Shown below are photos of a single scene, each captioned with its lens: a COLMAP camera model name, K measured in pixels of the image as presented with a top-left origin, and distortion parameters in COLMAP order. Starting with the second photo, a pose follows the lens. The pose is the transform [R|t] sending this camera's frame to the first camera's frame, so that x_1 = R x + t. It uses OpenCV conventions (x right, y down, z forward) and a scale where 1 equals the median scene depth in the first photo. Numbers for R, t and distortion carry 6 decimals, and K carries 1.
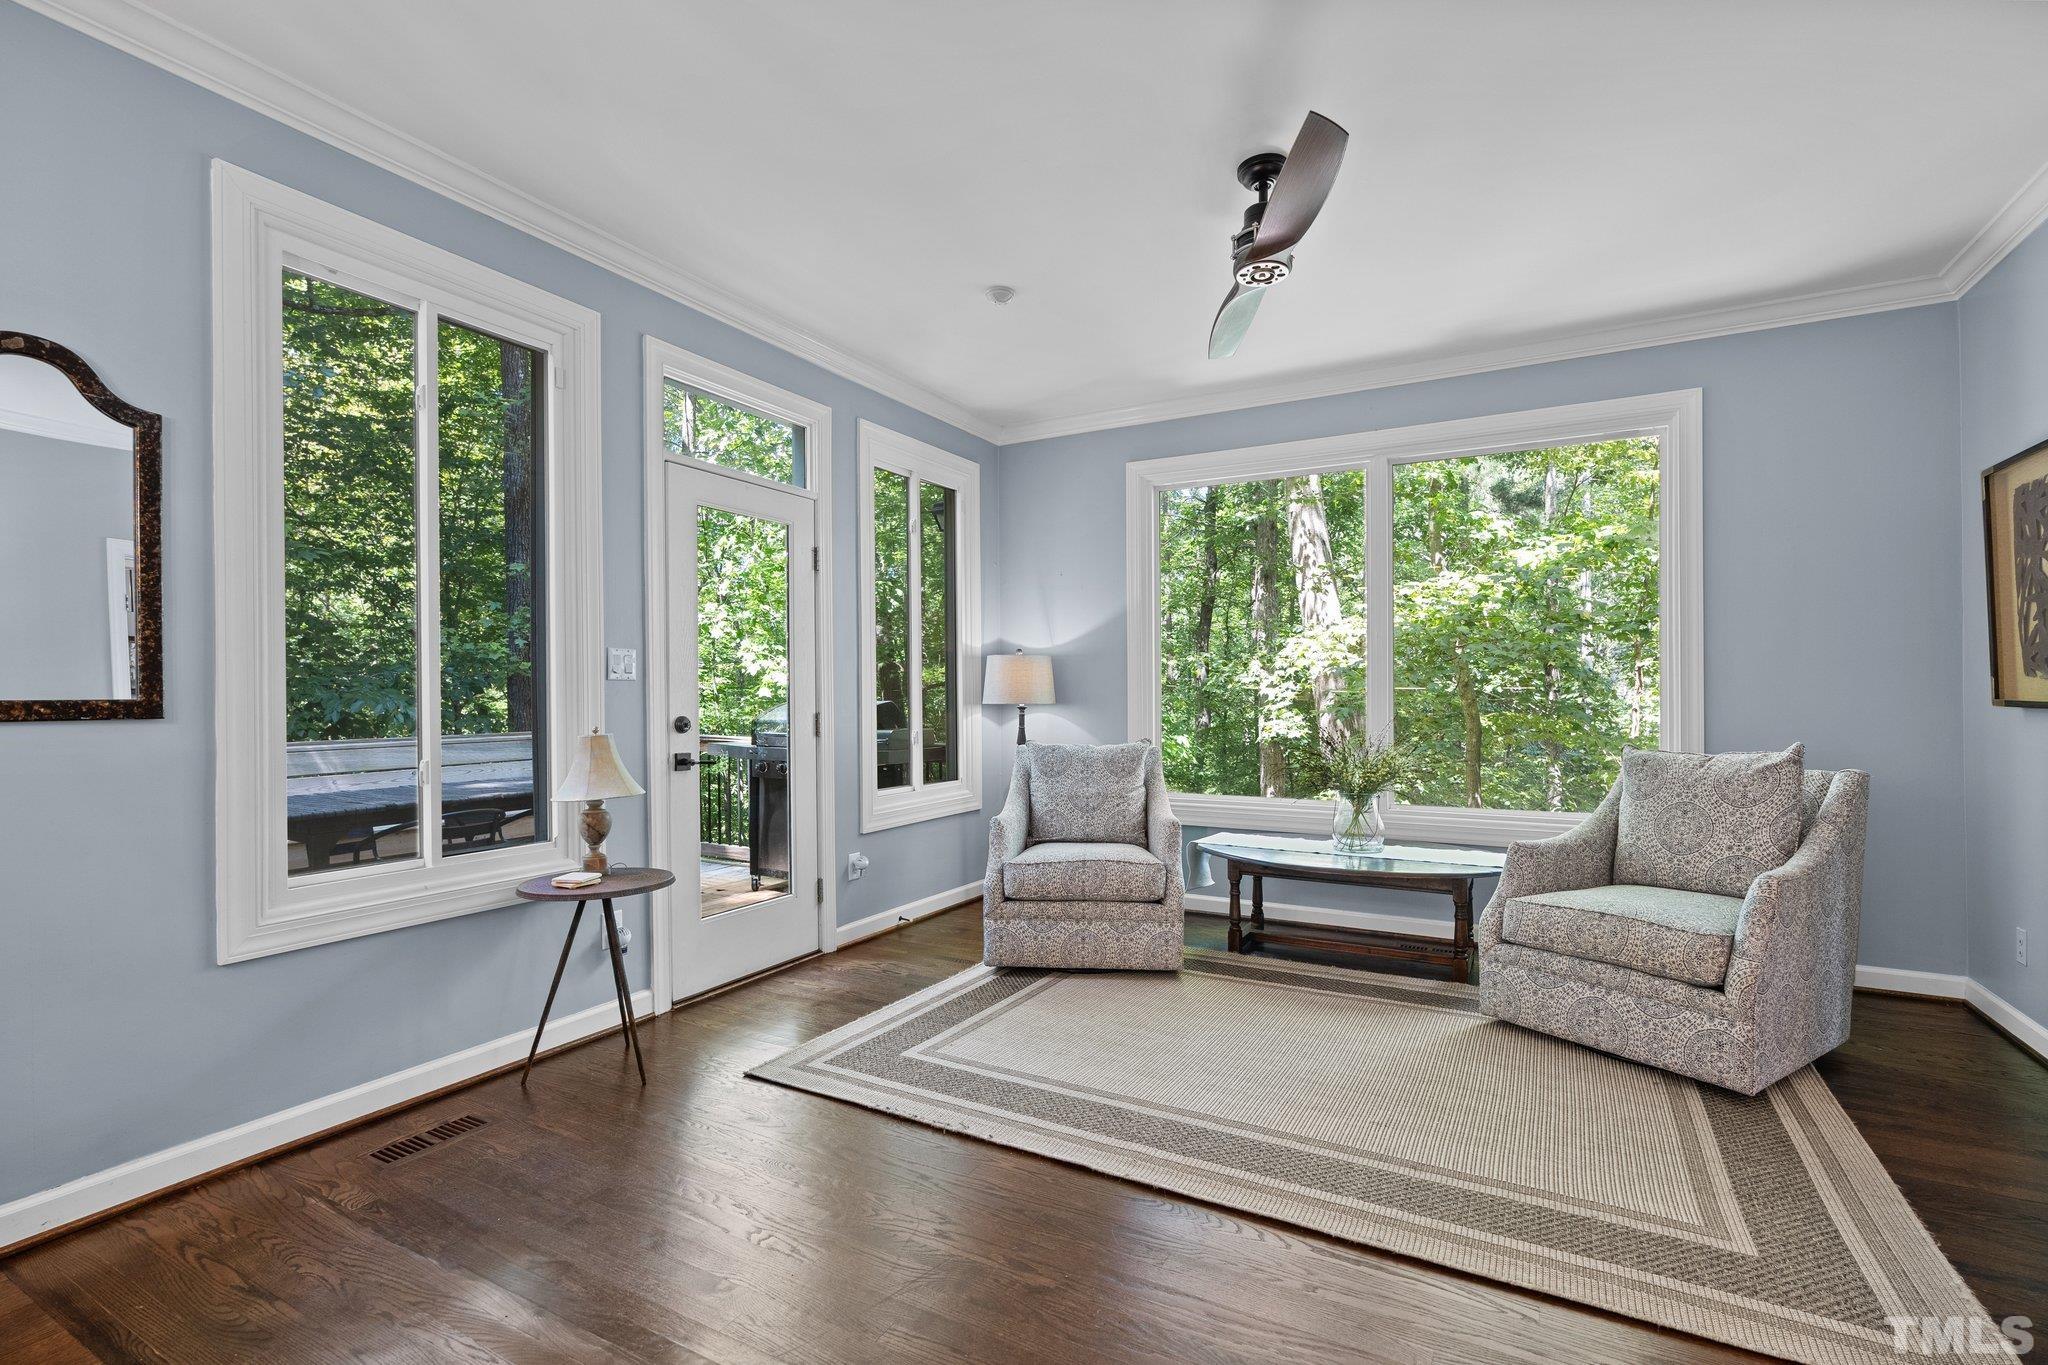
lens RADIAL K [[933.2, 0, 1024.3], [0, 933.2, 697.6], [0, 0, 1]] dist [-0.009555, 0.003396]
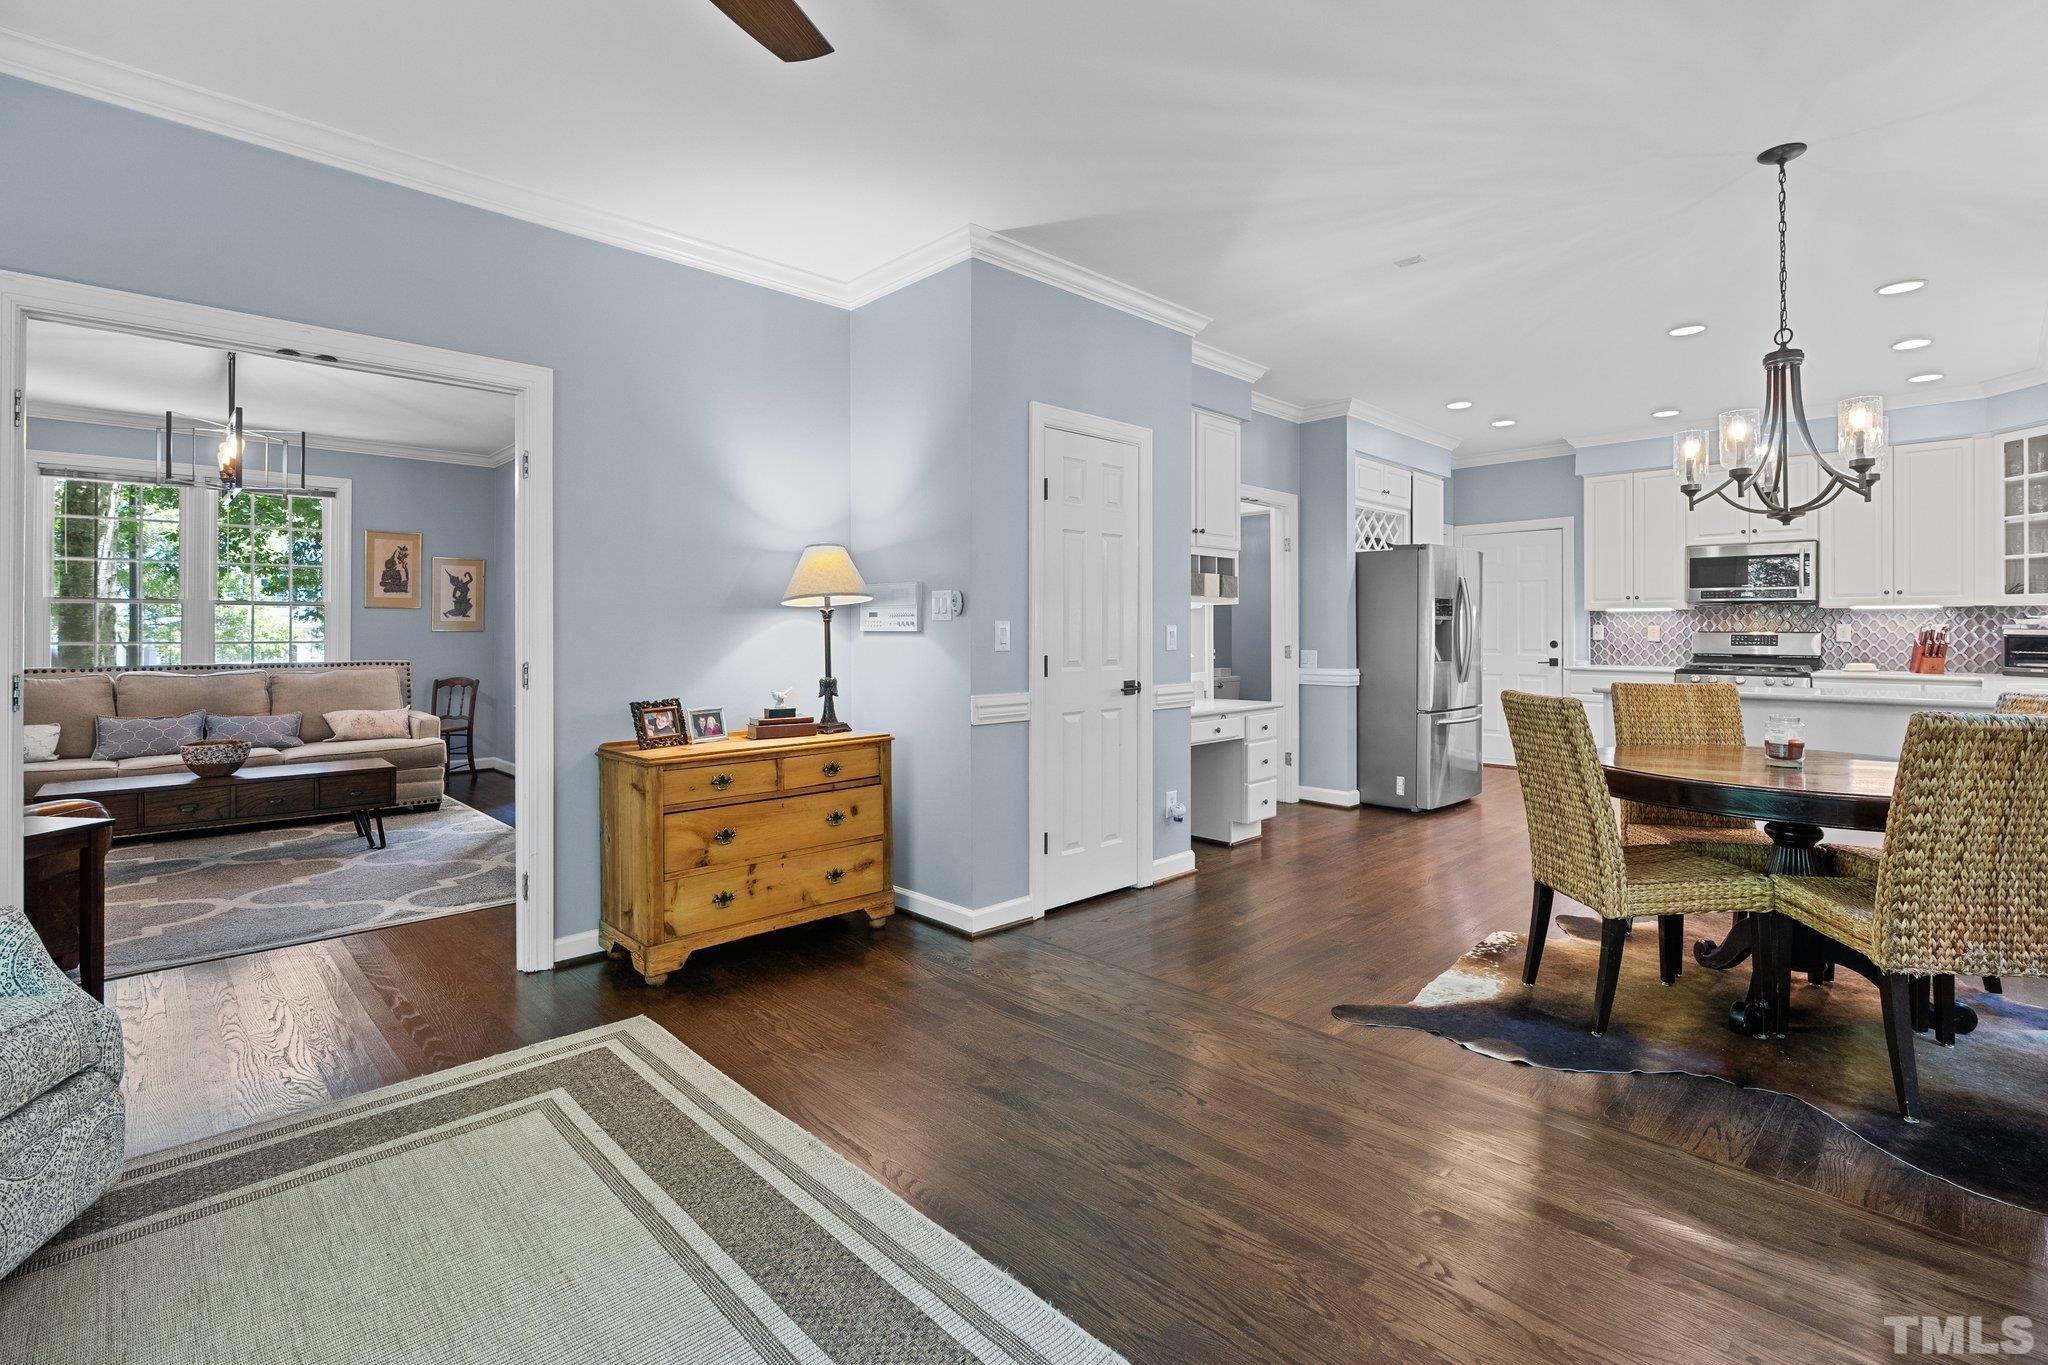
lens RADIAL K [[933.2, 0, 1031.7], [0, 933.2, 632.9], [0, 0, 1]] dist [-0.009555, 0.003396]
pose [[-0.957941, 0.004169, 0.286934, -0.097876], [0.005180, 0.999983, 0.002765, -0.007969], [-0.286917, 0.004135, -0.957946, 1.077912]]
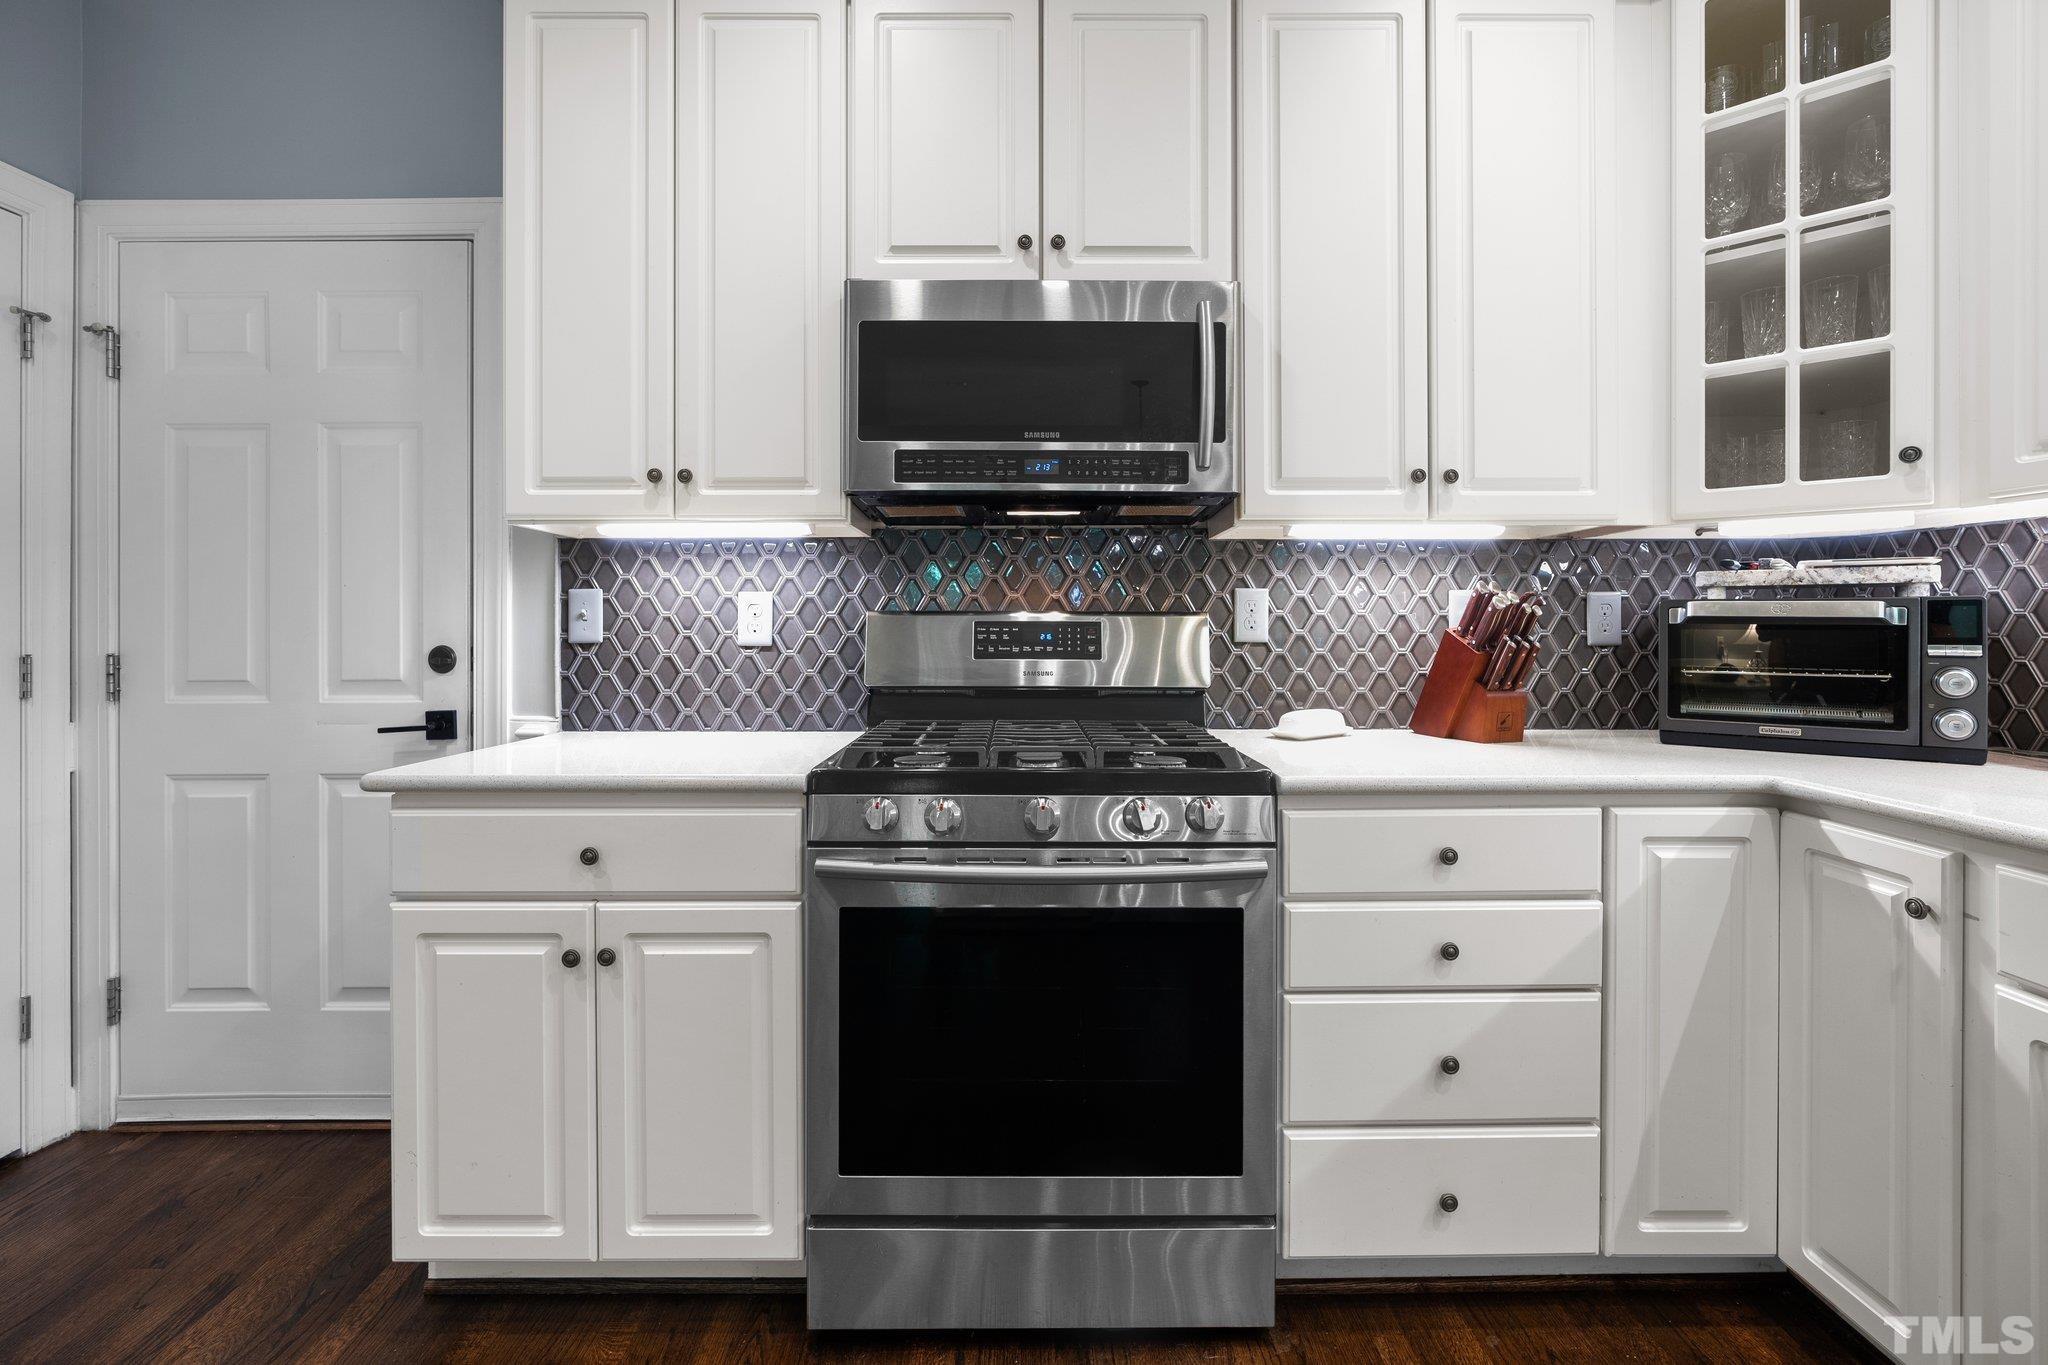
lens RADIAL K [[933.2, 0, 1028.8], [0, 933.2, 625.5], [0, 0, 1]] dist [-0.009555, 0.003396]
pose [[-0.872591, 0.005767, -0.488418, -0.685870], [0.003889, 0.999981, 0.004859, 0.008391], [0.488436, 0.002340, -0.872596, -0.676722]]
